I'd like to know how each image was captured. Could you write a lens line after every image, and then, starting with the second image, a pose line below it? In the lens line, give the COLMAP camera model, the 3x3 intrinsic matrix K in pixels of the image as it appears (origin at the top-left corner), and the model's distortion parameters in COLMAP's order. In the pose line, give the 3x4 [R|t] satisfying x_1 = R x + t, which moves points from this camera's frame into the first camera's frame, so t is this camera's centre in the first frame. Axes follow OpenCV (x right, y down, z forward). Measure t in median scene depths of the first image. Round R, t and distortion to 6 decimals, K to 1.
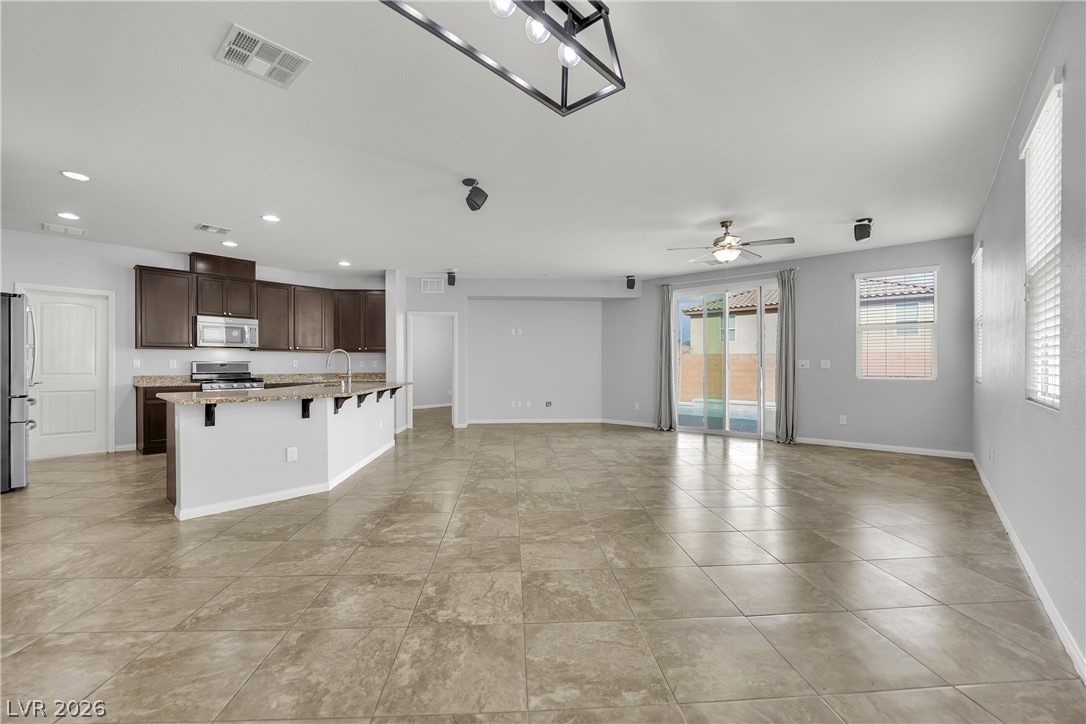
lens RADIAL K [[449.9, 0, 524.6], [0, 449.9, 365.7], [0, 0, 1]] dist [-0.014391, -0.000346]
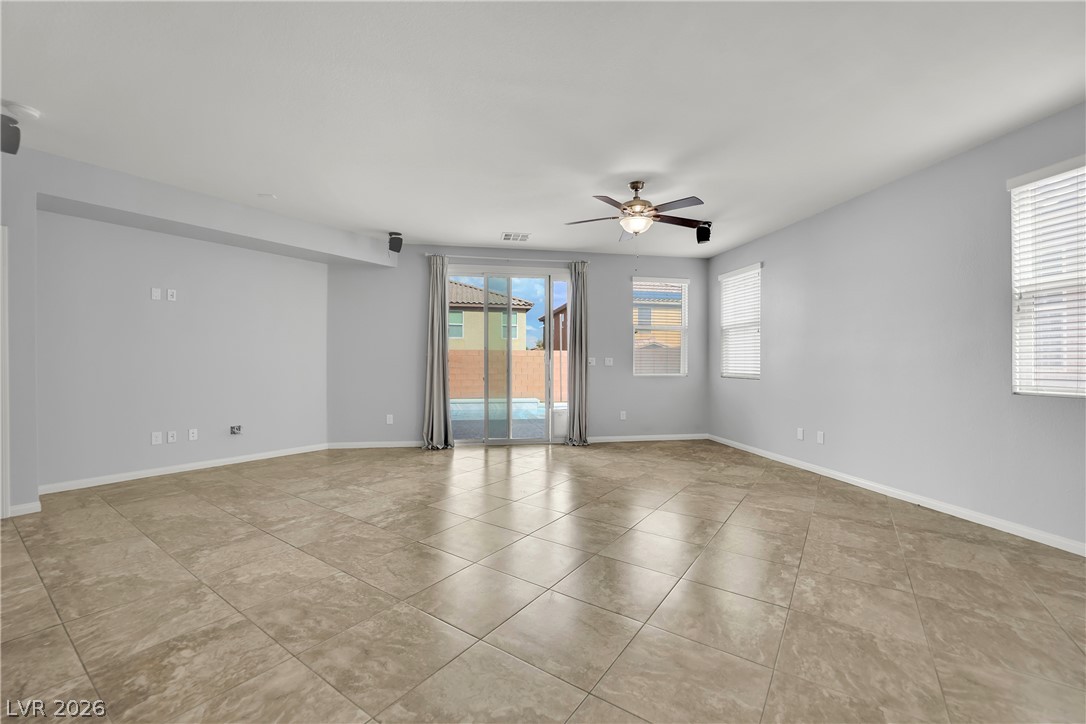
lens RADIAL K [[449.9, 0, 535.6], [0, 449.9, 365.0], [0, 0, 1]] dist [-0.014391, -0.000346]
pose [[0.606374, -0.003710, 0.795171, -0.208105], [-0.003970, 0.999963, 0.007693, -0.002467], [-0.795169, -0.007821, 0.606337, 0.461136]]
